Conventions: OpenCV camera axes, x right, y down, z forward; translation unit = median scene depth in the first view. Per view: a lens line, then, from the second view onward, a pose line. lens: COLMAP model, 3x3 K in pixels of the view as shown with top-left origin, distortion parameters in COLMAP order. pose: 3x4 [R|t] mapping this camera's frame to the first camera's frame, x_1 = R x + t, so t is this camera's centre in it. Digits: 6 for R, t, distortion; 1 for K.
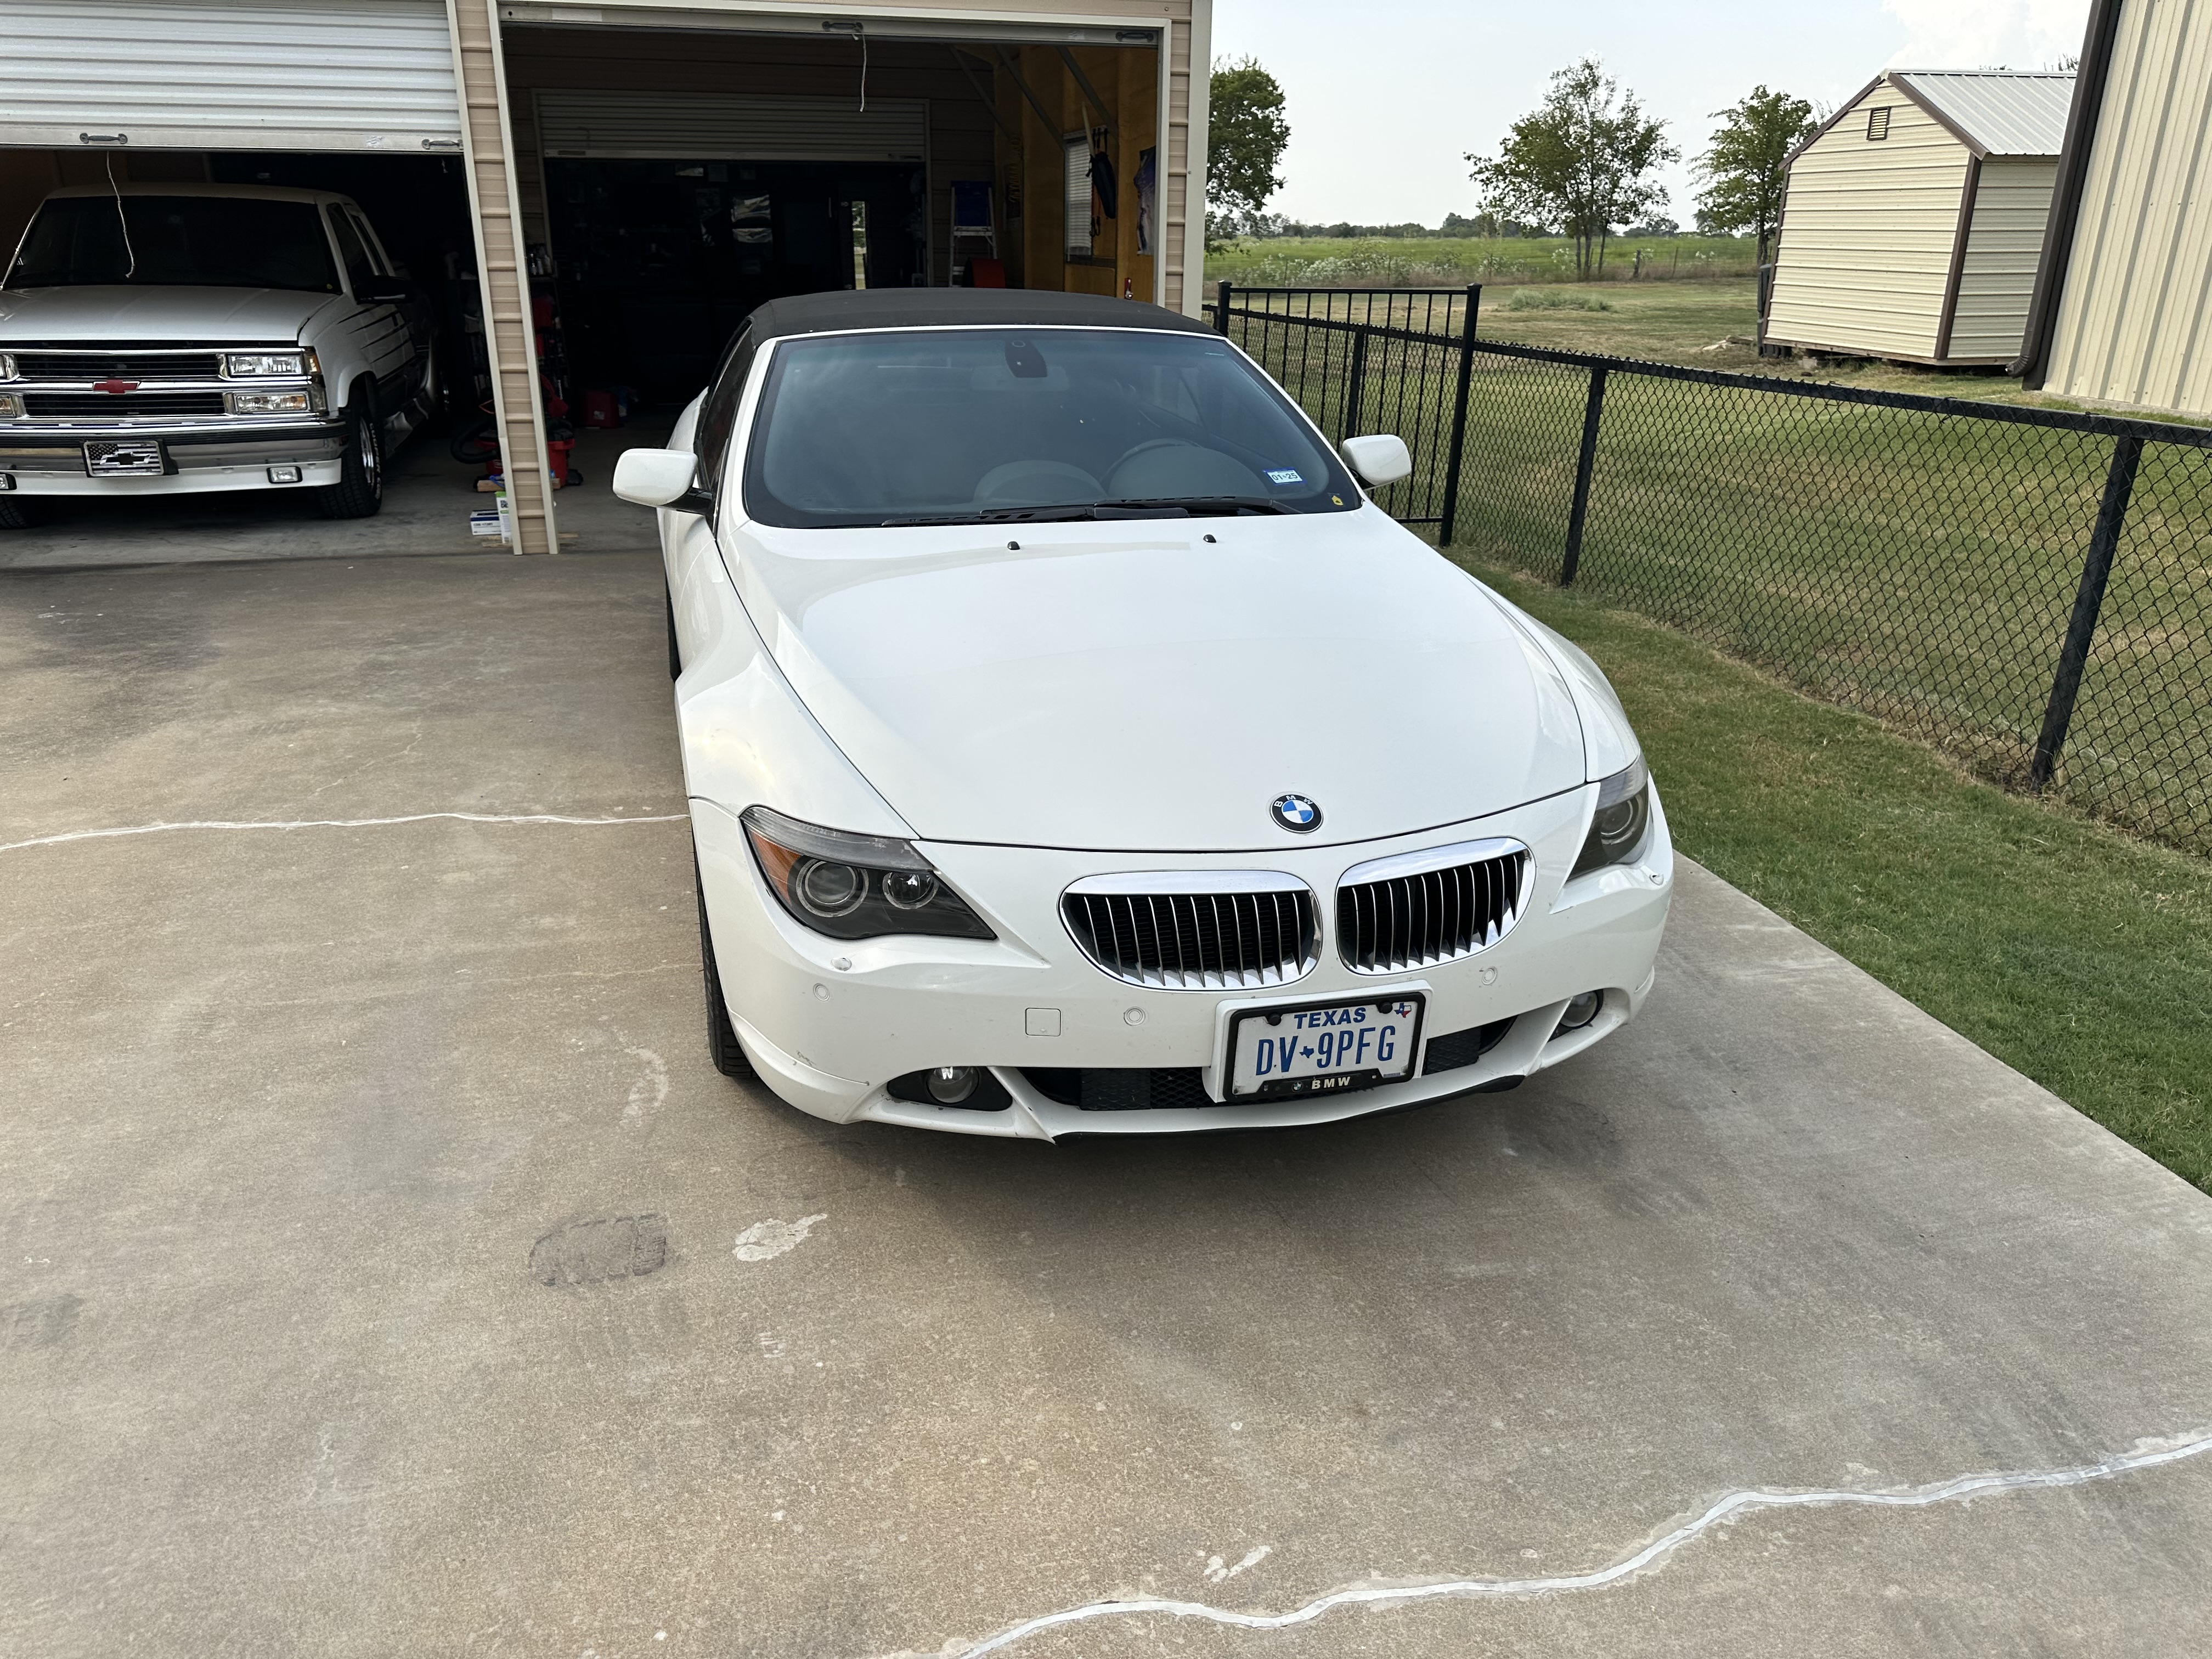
lens RADIAL K [[1612.5, 0, 1112.4], [0, 1612.5, 825.8], [0, 0, 1]] dist [0.005427, -0.016771]
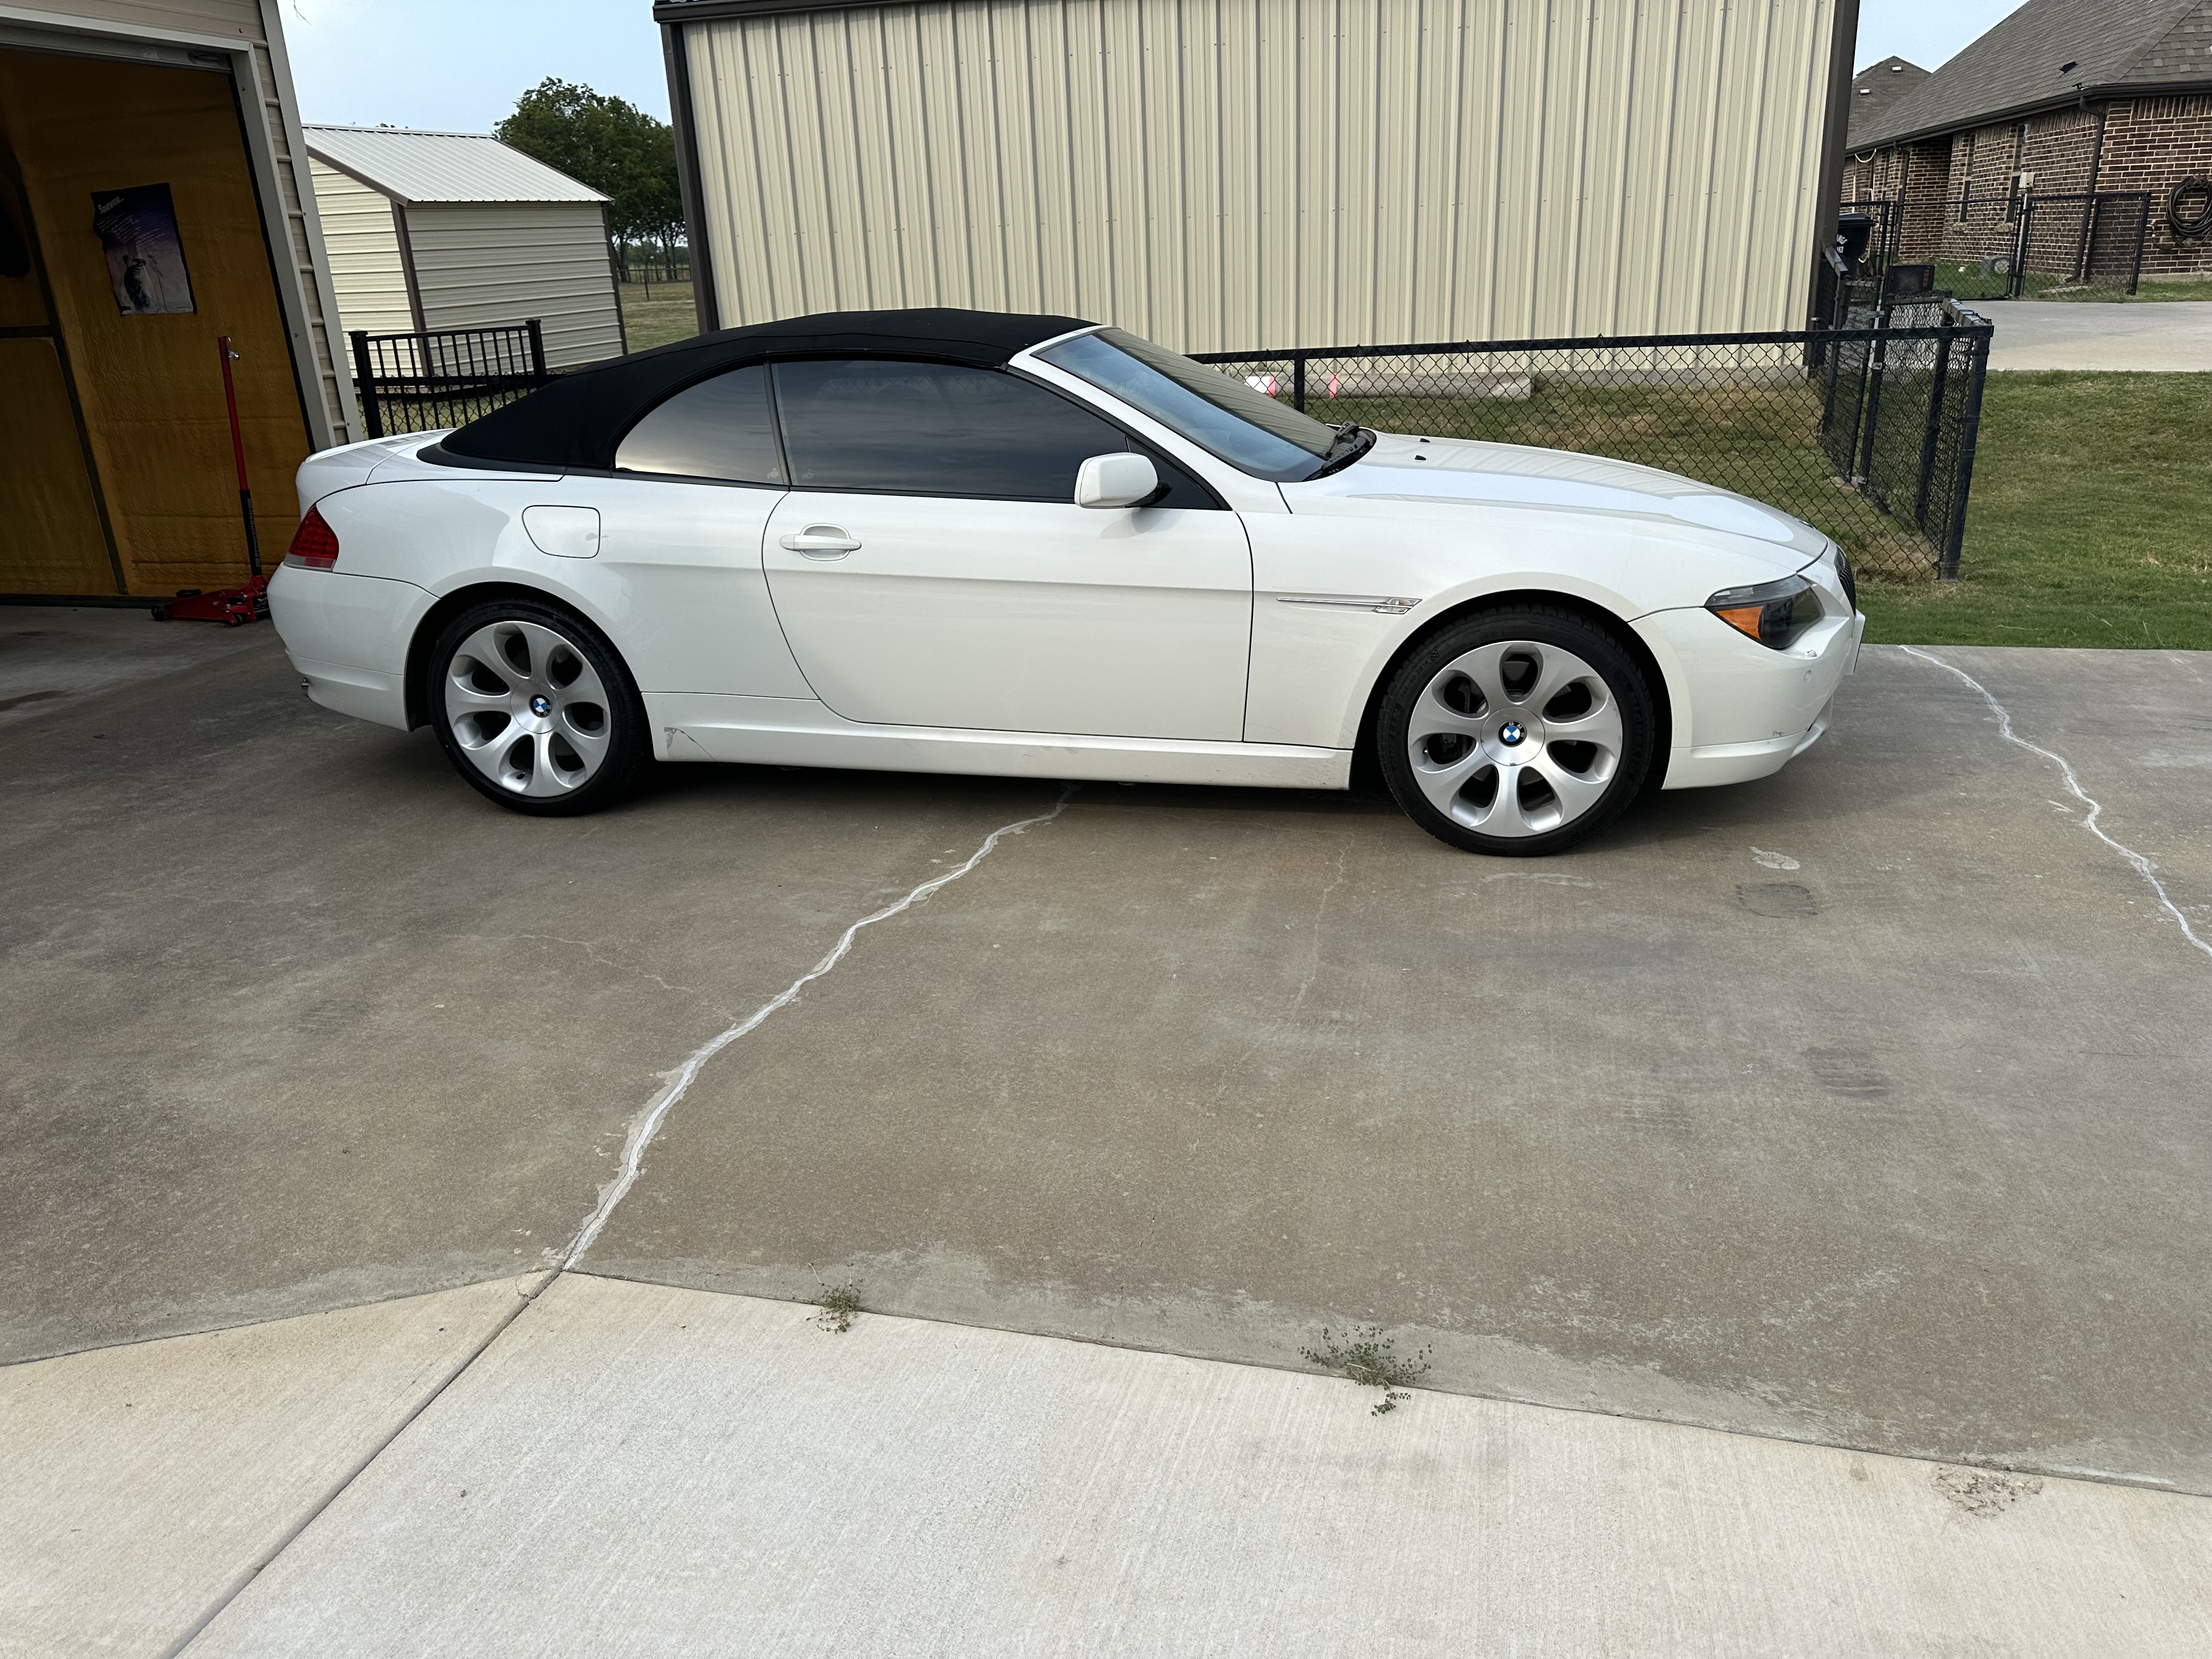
lens RADIAL K [[1612.5, 0, 1111.9], [0, 1612.5, 832.8], [0, 0, 1]] dist [0.005427, -0.016771]
pose [[0.448012, -0.330085, 0.830860, -0.672745], [0.352680, 0.919230, 0.175022, -0.099817], [-0.821524, 0.214616, 0.528241, 0.263793]]
